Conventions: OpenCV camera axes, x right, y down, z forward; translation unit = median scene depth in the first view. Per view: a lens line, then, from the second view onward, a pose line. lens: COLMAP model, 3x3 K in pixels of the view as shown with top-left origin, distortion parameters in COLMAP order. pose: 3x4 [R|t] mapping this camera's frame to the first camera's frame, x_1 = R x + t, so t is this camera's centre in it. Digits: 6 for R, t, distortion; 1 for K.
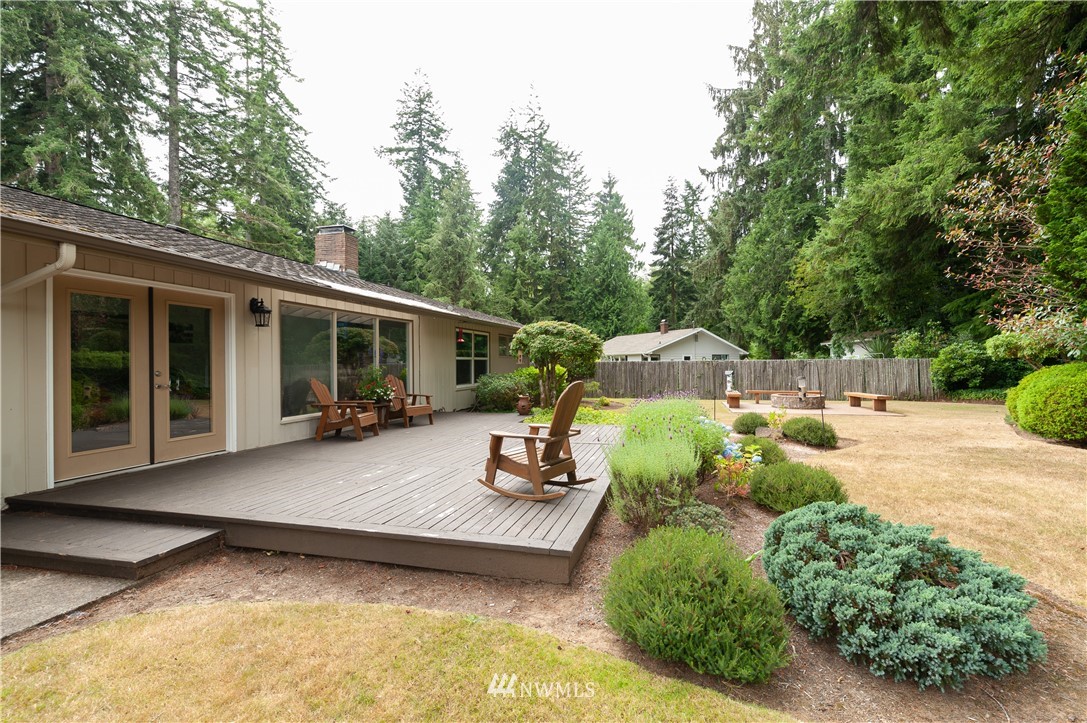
lens RADIAL K [[469.7, 0, 562.3], [0, 469.7, 360.3], [0, 0, 1]] dist [0.000329, 0.000501]
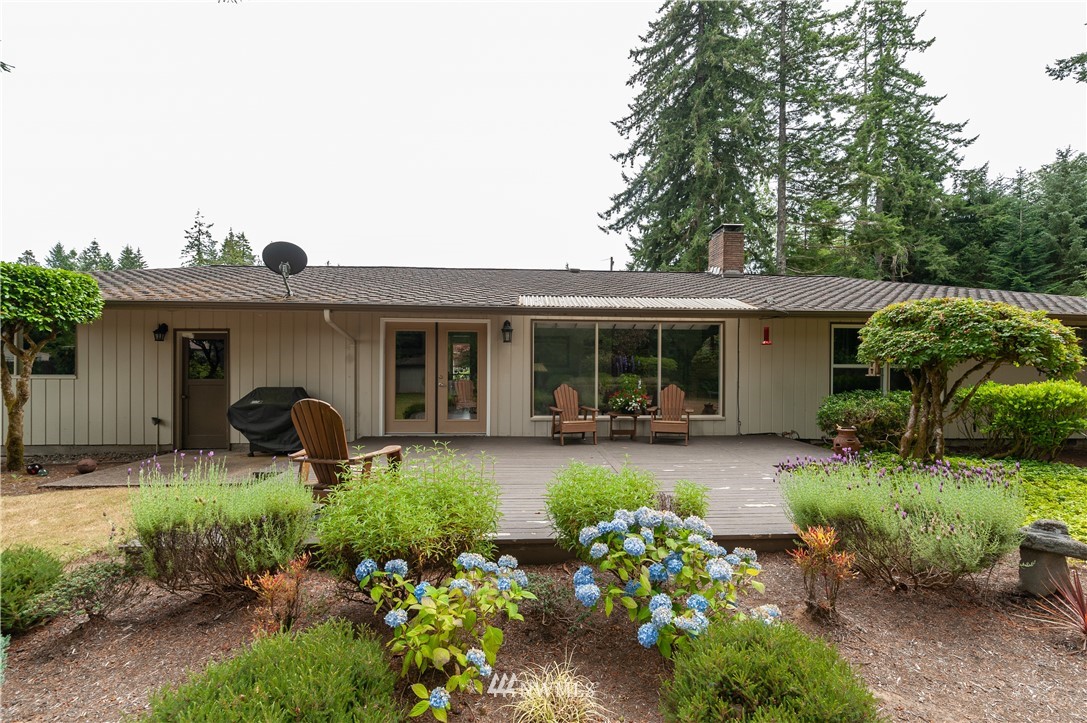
lens RADIAL K [[478.4, 0, 543.5], [0, 478.4, 361.5], [0, 0, 1]] dist [0.000525, 0.000003]
pose [[0.310874, -0.012452, -0.950369, 0.240007], [-0.000806, 0.999910, -0.013365, -0.001109], [0.950451, 0.004921, 0.310836, 0.267962]]
